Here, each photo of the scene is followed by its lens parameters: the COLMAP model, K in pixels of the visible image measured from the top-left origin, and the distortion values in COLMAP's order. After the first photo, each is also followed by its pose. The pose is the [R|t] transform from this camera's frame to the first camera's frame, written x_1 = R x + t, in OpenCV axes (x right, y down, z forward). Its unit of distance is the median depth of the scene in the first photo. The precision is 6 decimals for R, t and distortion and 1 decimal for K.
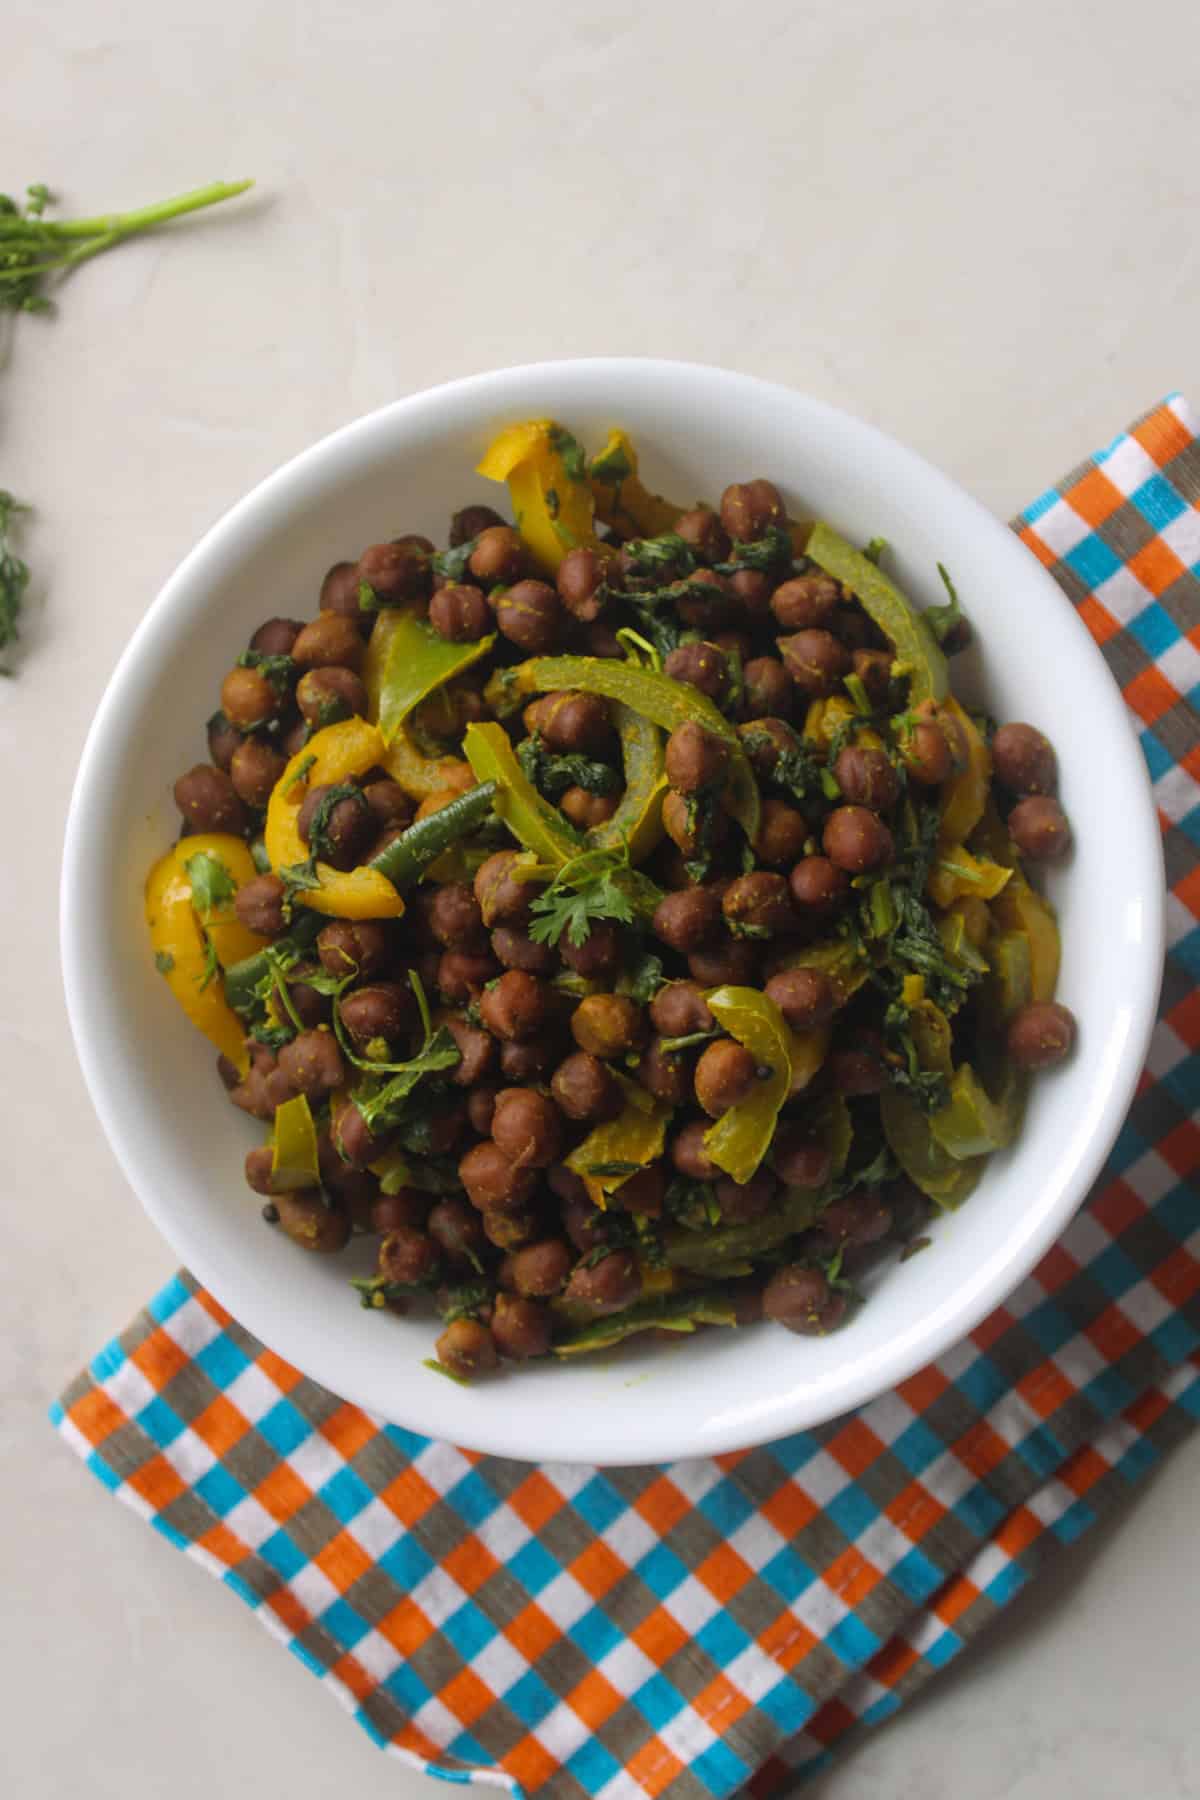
lens RADIAL K [[2632.2, 0, 600.0], [0, 2632.2, 900.0], [0, 0, 1]] dist [0.004163, -0.002738]
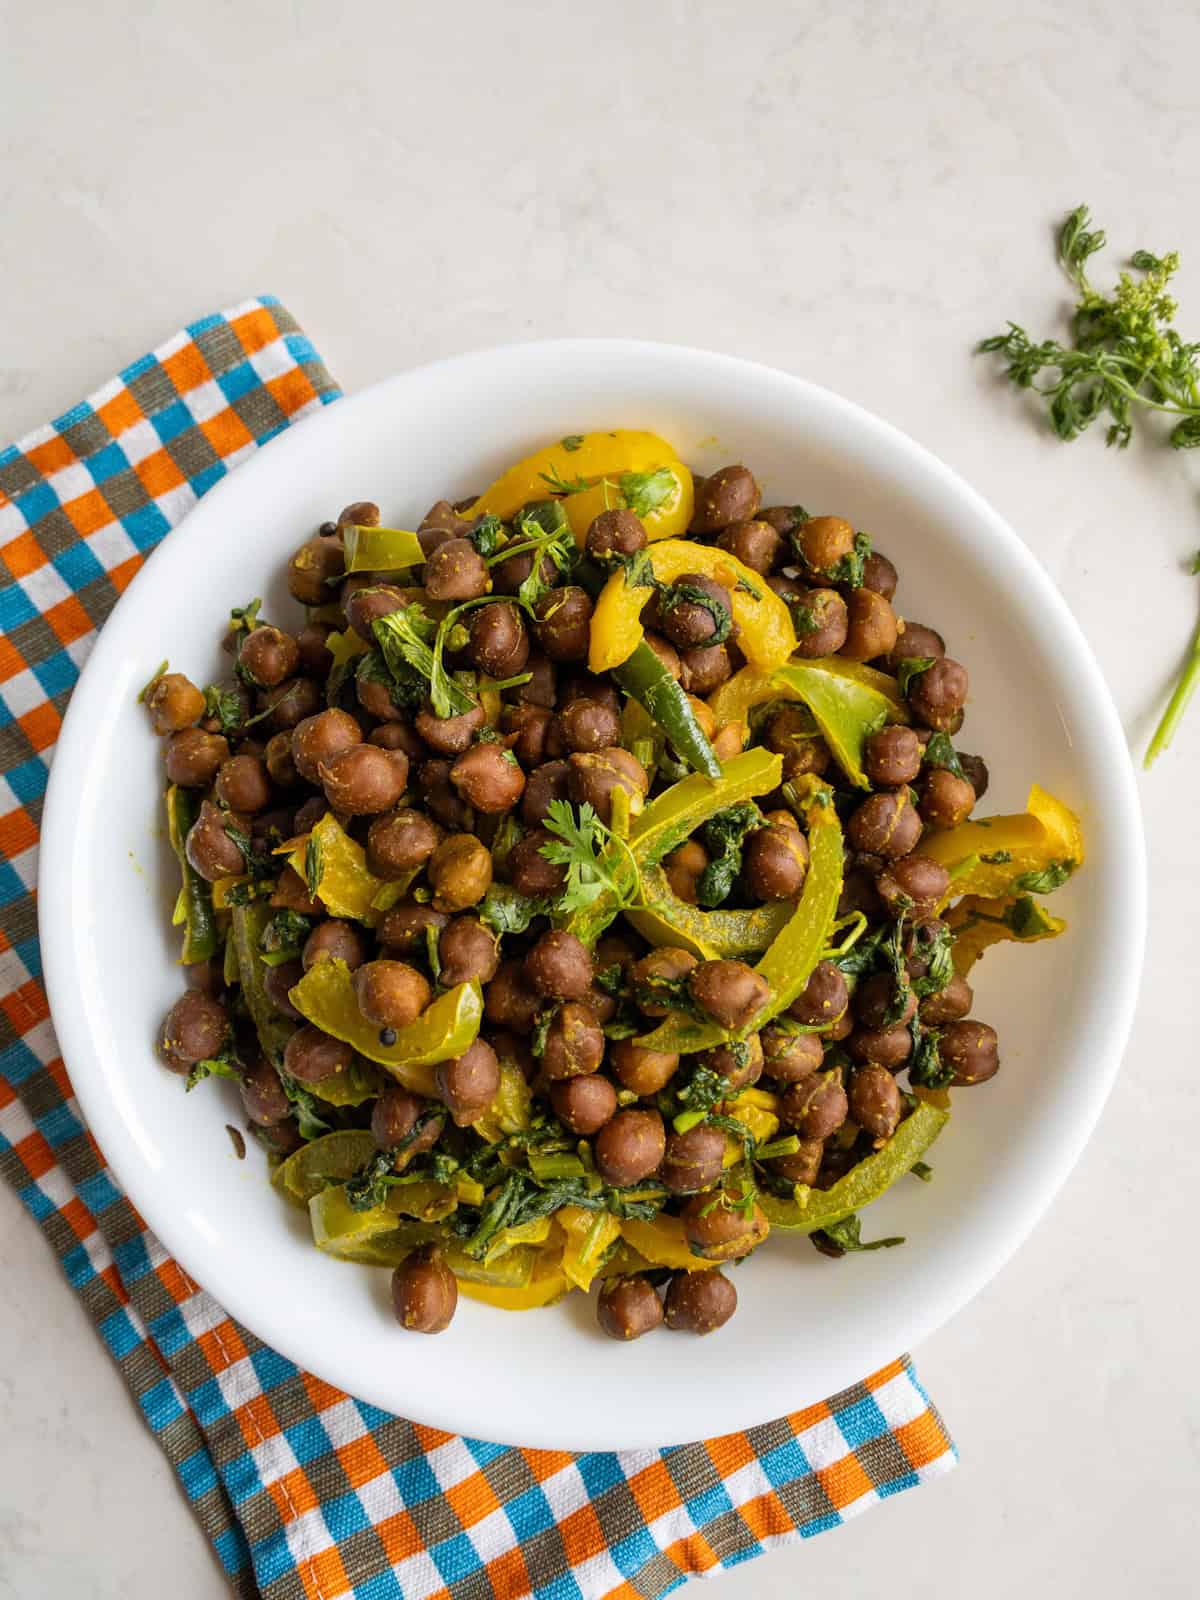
lens RADIAL K [[1208.7, 0, 600.0], [0, 1208.7, 800.0], [0, 0, 1]] dist [0.088444, -0.000167]
pose [[-0.084465, 0.996407, -0.006215, -0.024881], [-0.995035, -0.084016, 0.053350, -0.024987], [0.052636, 0.010690, 0.998557, 0.546409]]
